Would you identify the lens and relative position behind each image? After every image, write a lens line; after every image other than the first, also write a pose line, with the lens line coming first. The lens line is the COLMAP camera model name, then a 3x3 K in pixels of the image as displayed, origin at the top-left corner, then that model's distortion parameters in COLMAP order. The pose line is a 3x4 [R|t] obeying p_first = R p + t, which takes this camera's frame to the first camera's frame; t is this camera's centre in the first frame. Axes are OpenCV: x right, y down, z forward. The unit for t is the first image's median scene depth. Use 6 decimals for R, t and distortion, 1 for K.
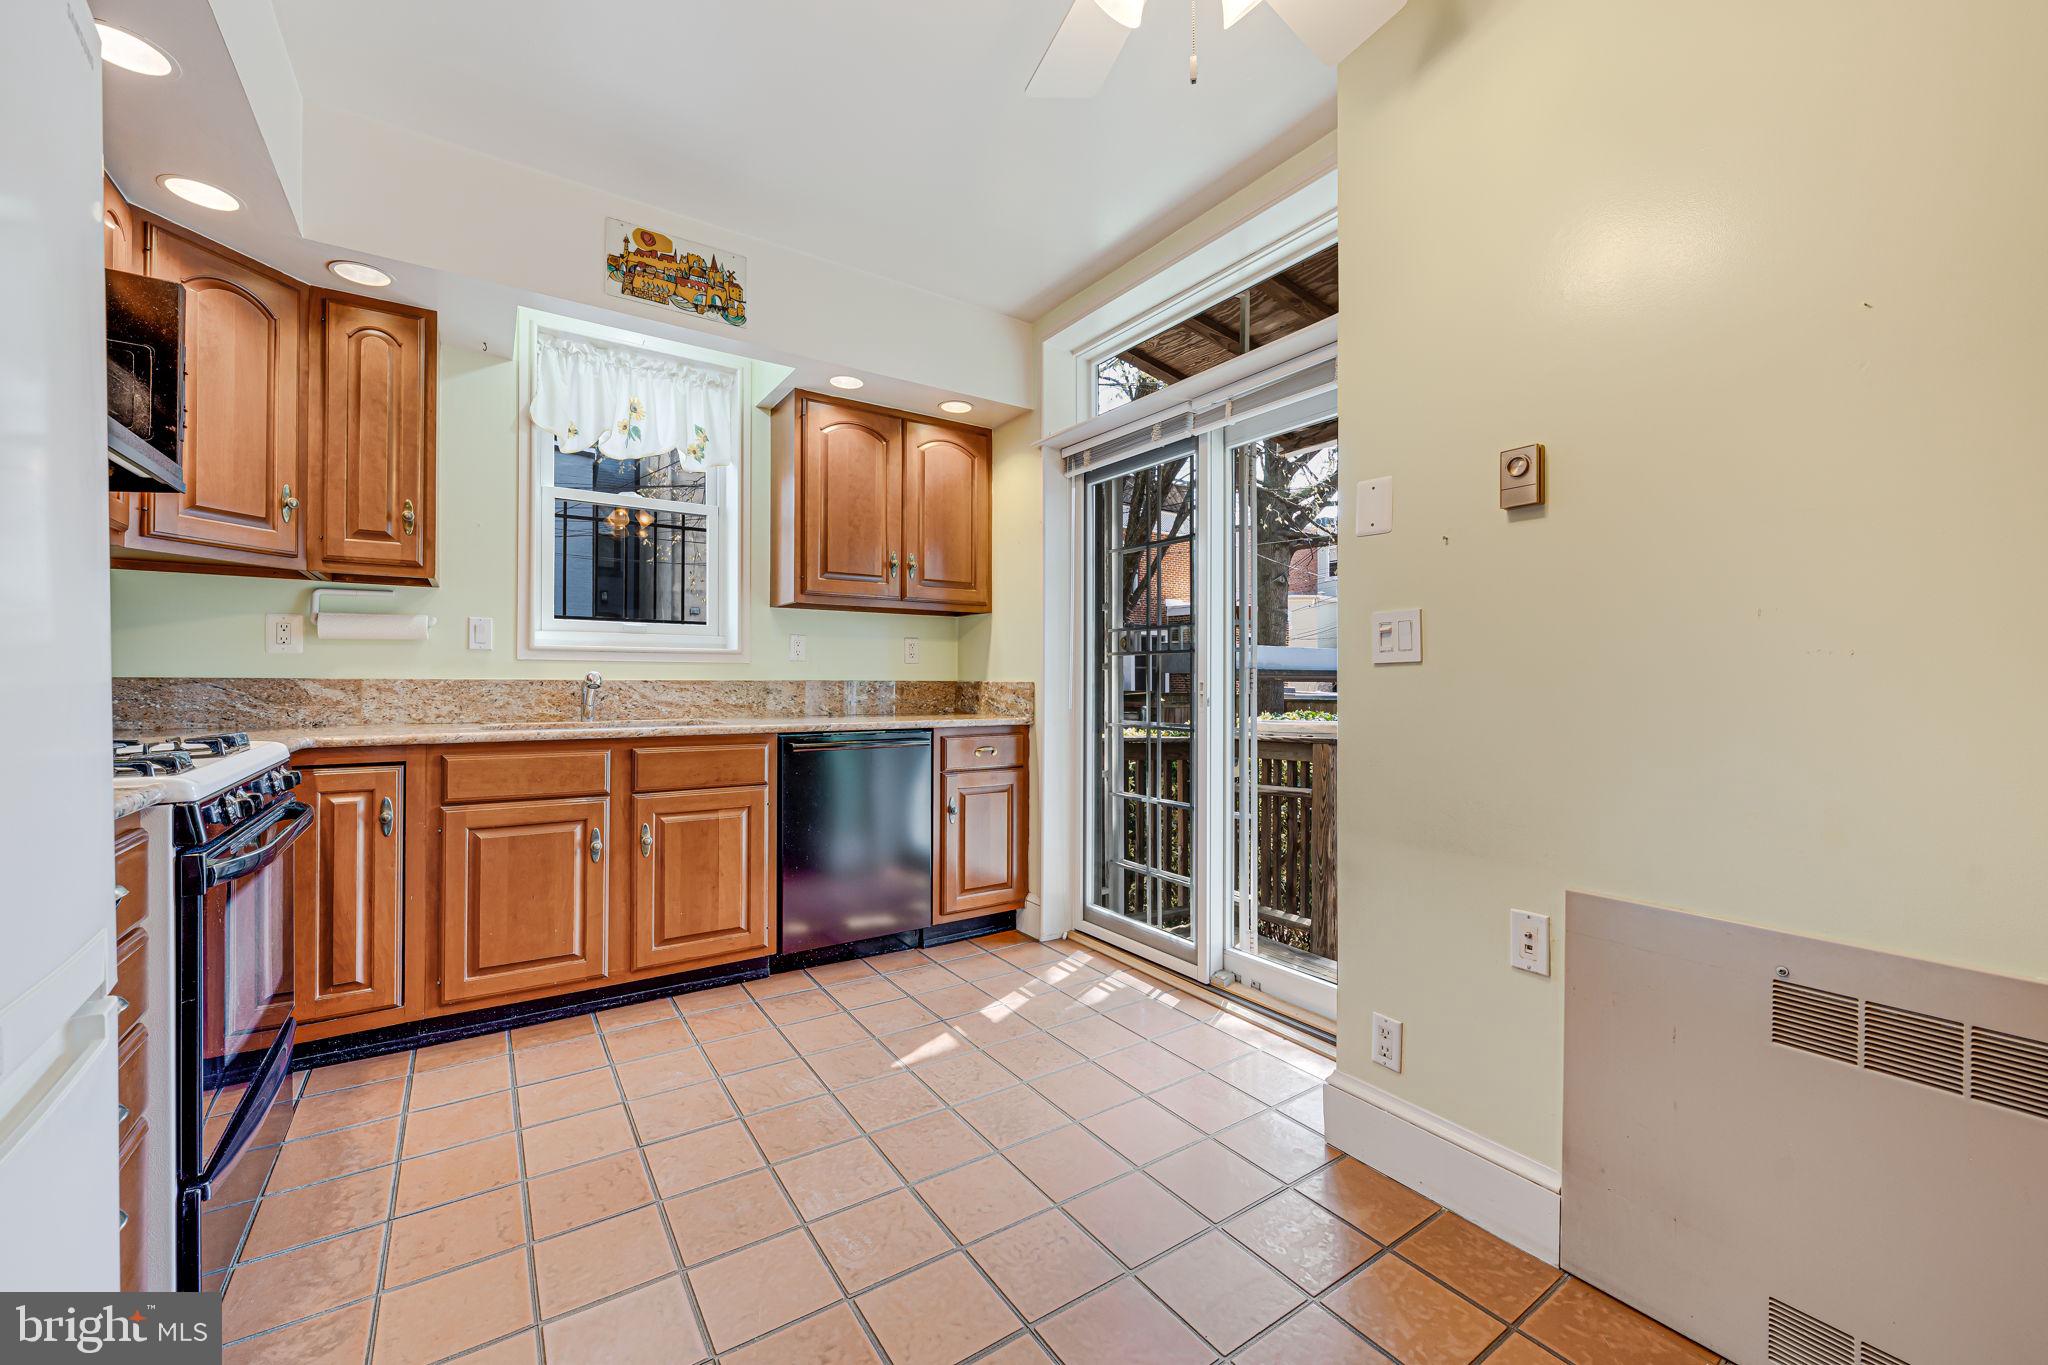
lens RADIAL K [[803.8, 0, 1021.6], [0, 803.8, 678.7], [0, 0, 1]] dist [-0.000476, -0.000063]
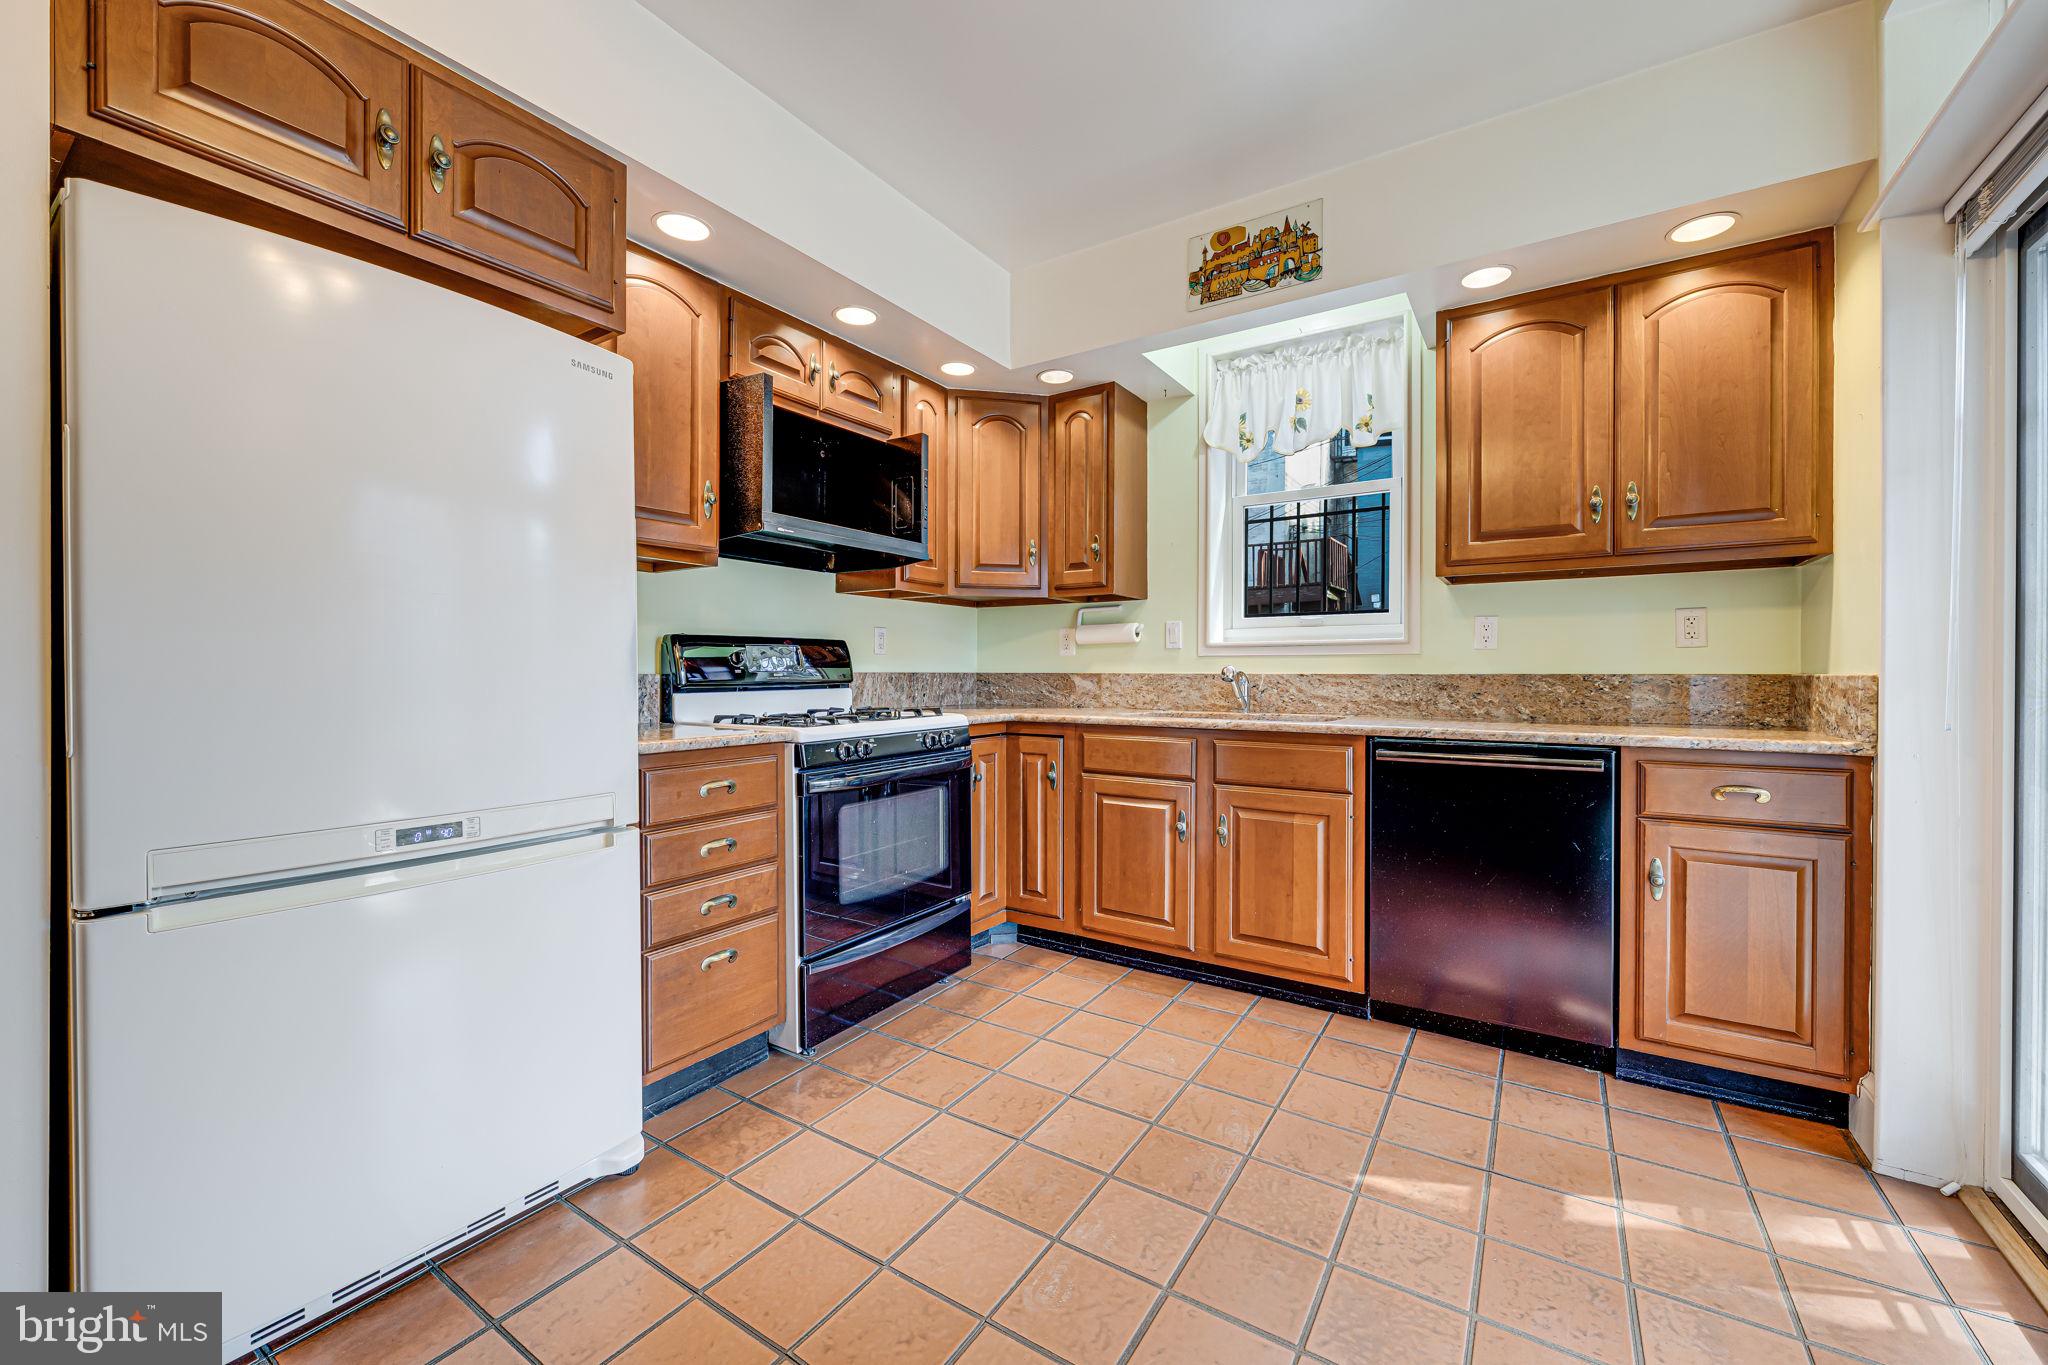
lens RADIAL K [[803.8, 0, 1021.6], [0, 803.8, 678.7], [0, 0, 1]] dist [-0.000476, -0.000063]
pose [[0.390142, 0.003273, -0.920749, 0.351652], [0.002989, 0.999984, 0.004821, 0.002305], [0.920750, -0.004633, 0.390126, 0.348109]]
